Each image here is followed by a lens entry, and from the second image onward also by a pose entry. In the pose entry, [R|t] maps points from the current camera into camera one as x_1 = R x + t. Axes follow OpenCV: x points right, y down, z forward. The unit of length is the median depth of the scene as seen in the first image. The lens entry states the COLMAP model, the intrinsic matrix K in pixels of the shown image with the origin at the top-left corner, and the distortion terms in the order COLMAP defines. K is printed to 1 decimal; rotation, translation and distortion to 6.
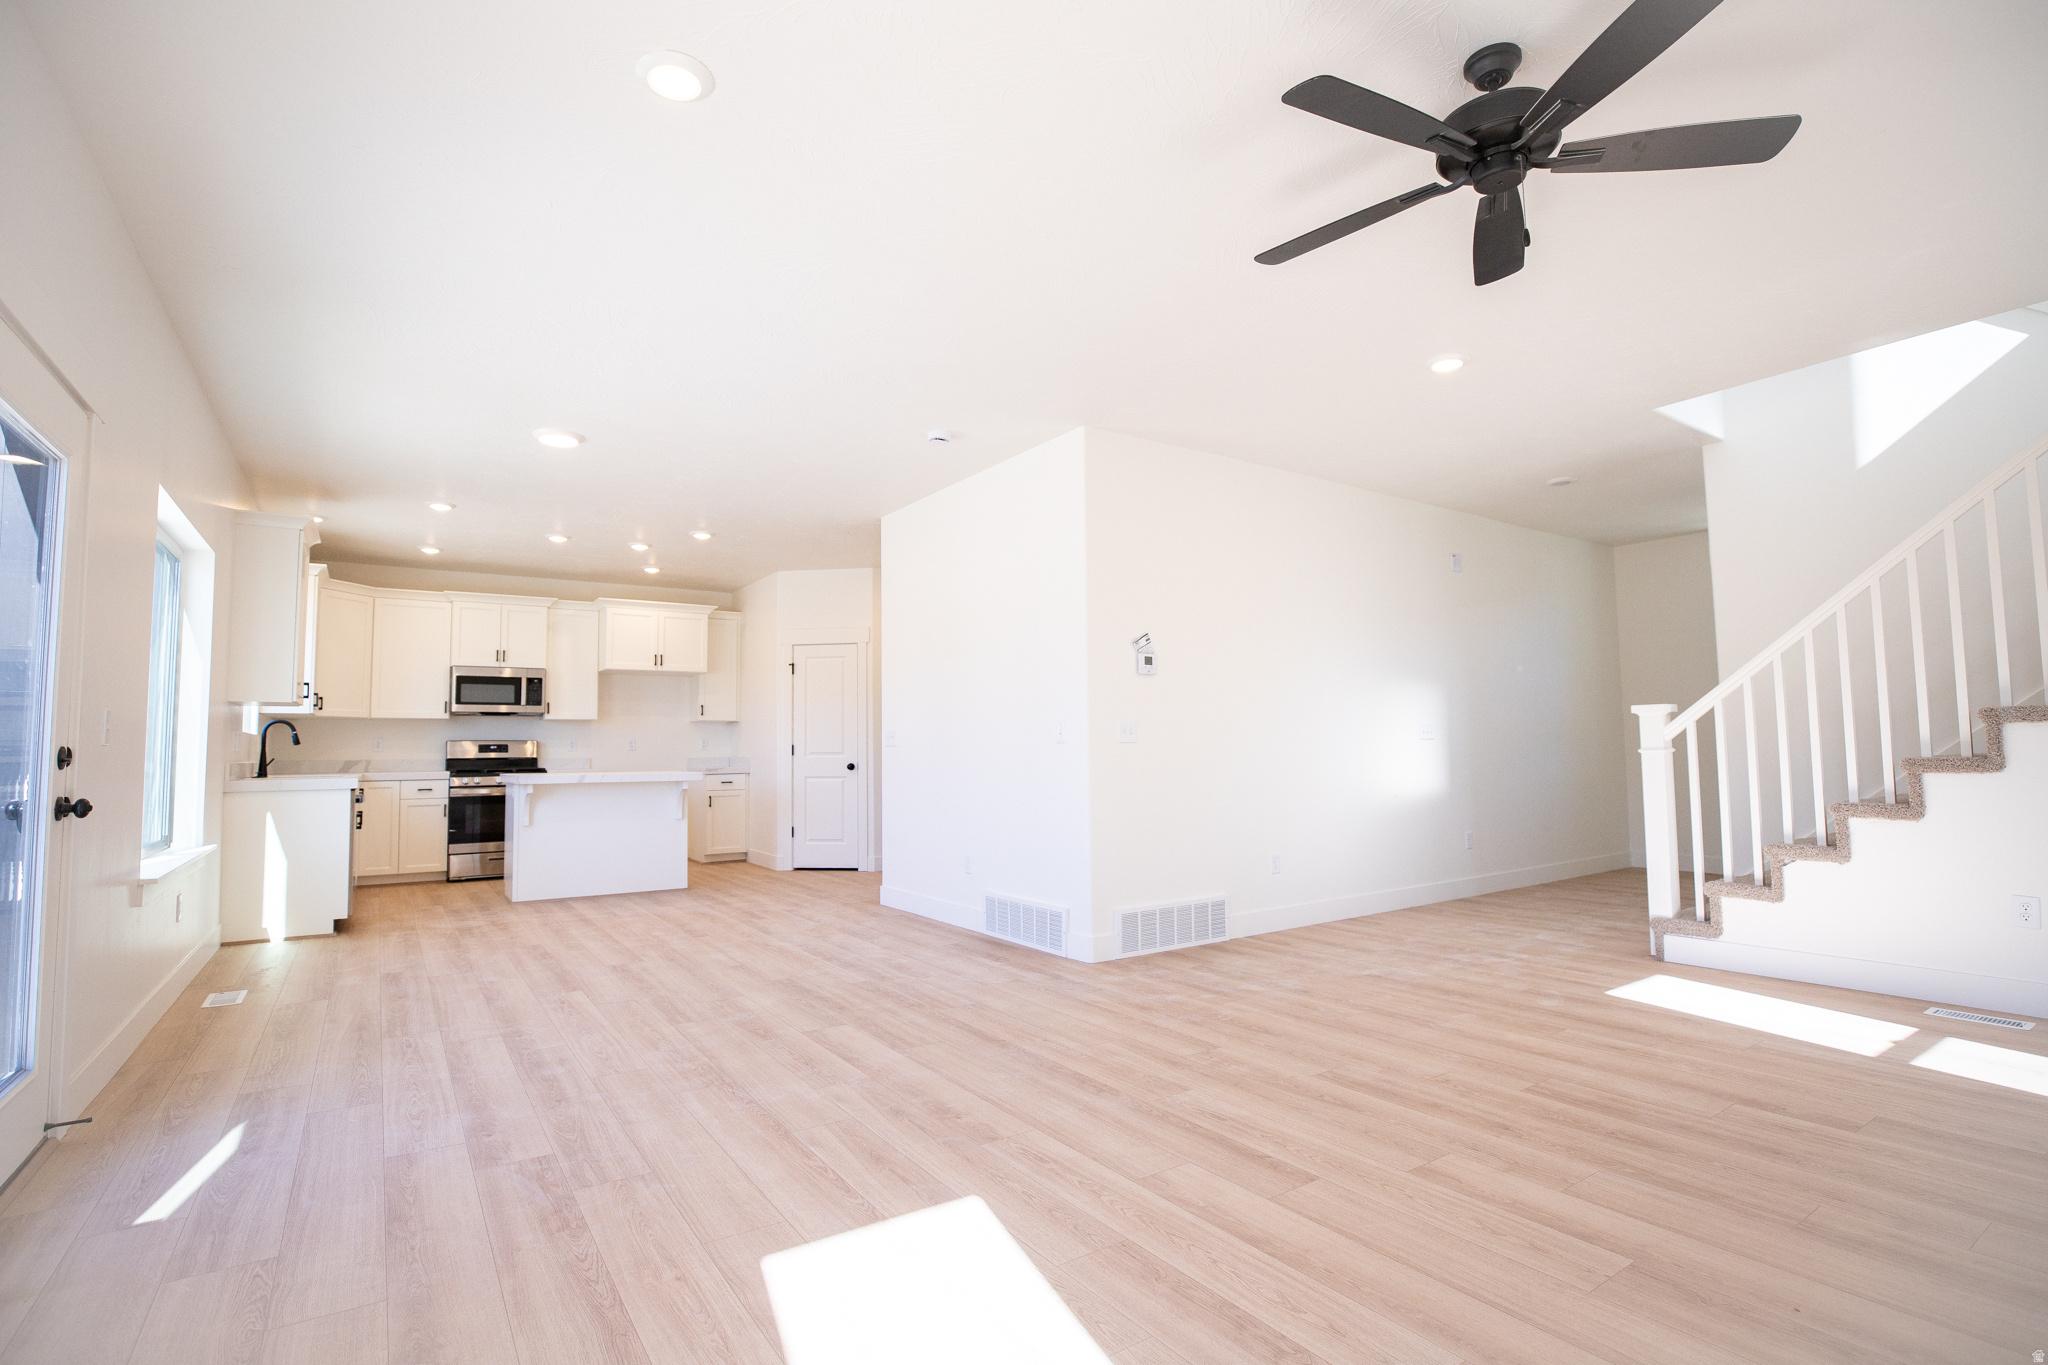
lens RADIAL K [[946.7, 0, 1020.4], [0, 946.7, 687.3], [0, 0, 1]] dist [-0.019992, 0.000651]
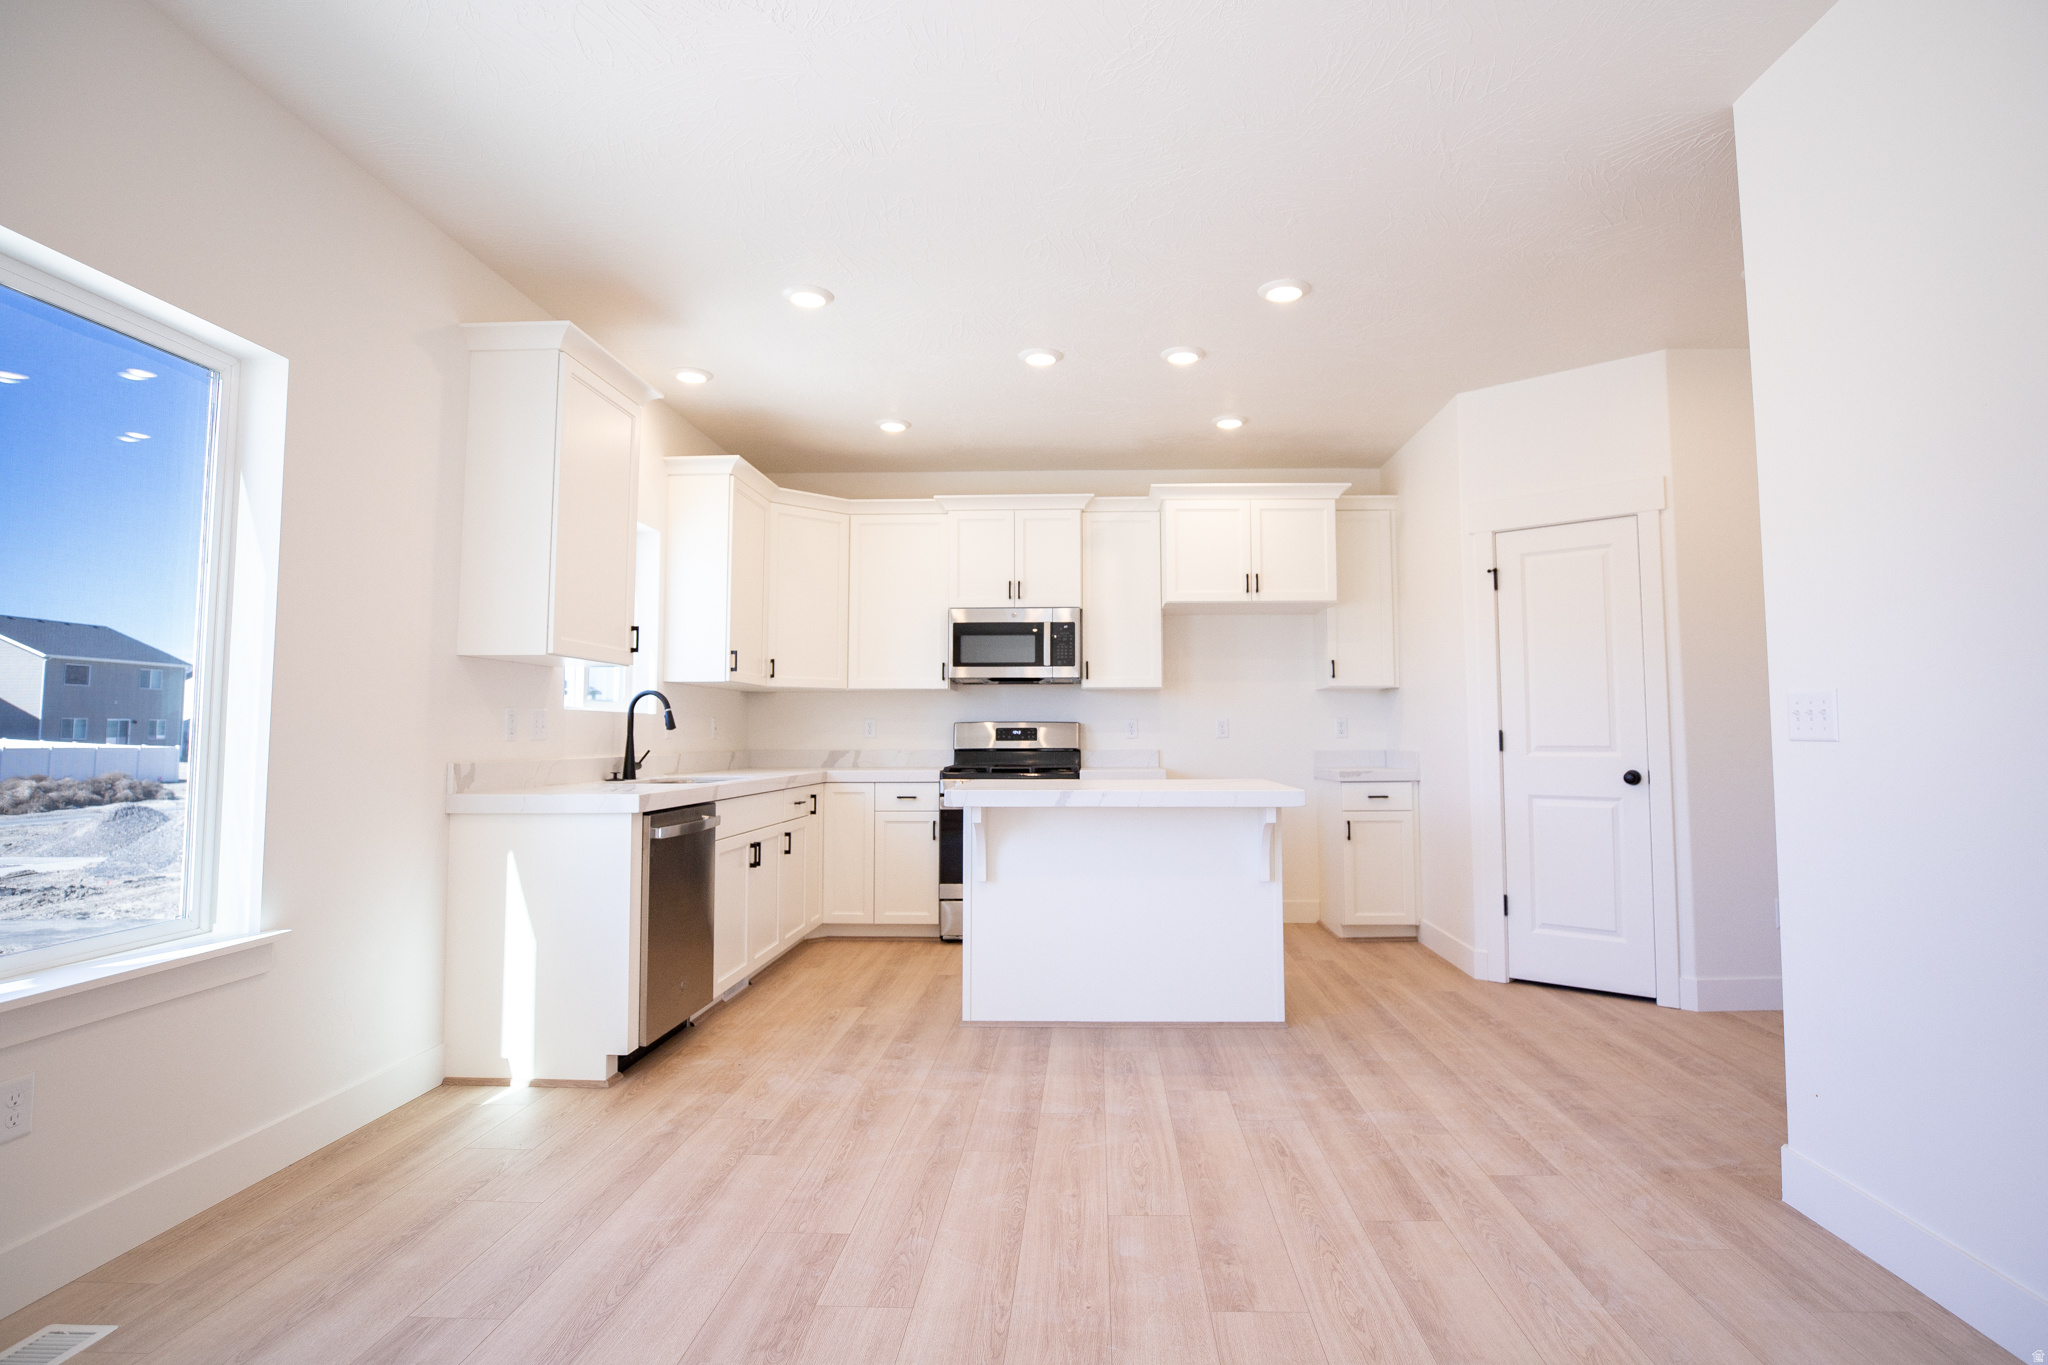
lens RADIAL K [[1079.1, 0, 1031.8], [0, 1079.1, 666.1], [0, 0, 1]] dist [-0.039800, -0.000583]
pose [[0.798388, -0.029347, -0.601428, -0.099570], [0.033281, 0.999436, -0.004587, 0.021590], [0.601223, -0.016354, 0.798914, 0.408957]]
